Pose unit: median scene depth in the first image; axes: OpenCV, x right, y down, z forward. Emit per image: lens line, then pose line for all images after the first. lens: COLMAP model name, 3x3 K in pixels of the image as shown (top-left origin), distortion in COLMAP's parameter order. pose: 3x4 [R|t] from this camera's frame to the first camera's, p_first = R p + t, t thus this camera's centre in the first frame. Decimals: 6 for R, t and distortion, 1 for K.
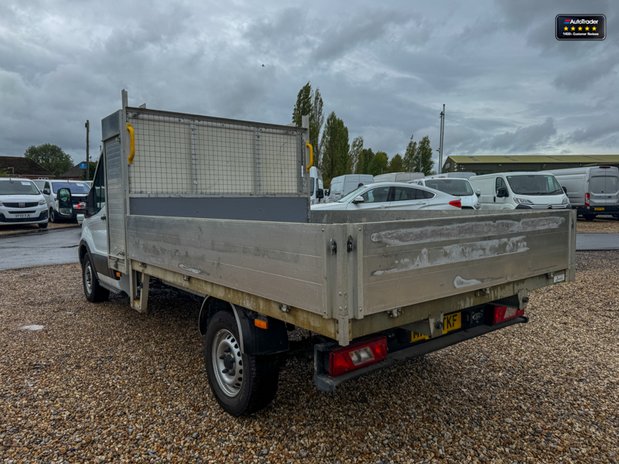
lens RADIAL K [[448.1, 0, 309.5], [0, 448.1, 232.0], [0, 0, 1]] dist [0.005957, -0.002967]
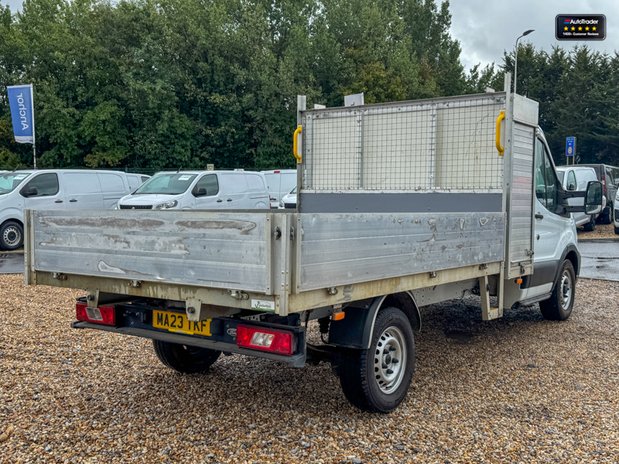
lens RADIAL K [[687.4, 0, 309.5], [0, 687.4, 232.0], [0, 0, 1]] dist [0.006461, -0.003074]
pose [[0.331770, 0.062127, -0.941312, 1.894265], [-0.079289, 0.996135, 0.037800, -0.076466], [0.940022, 0.062095, 0.335414, 0.773764]]
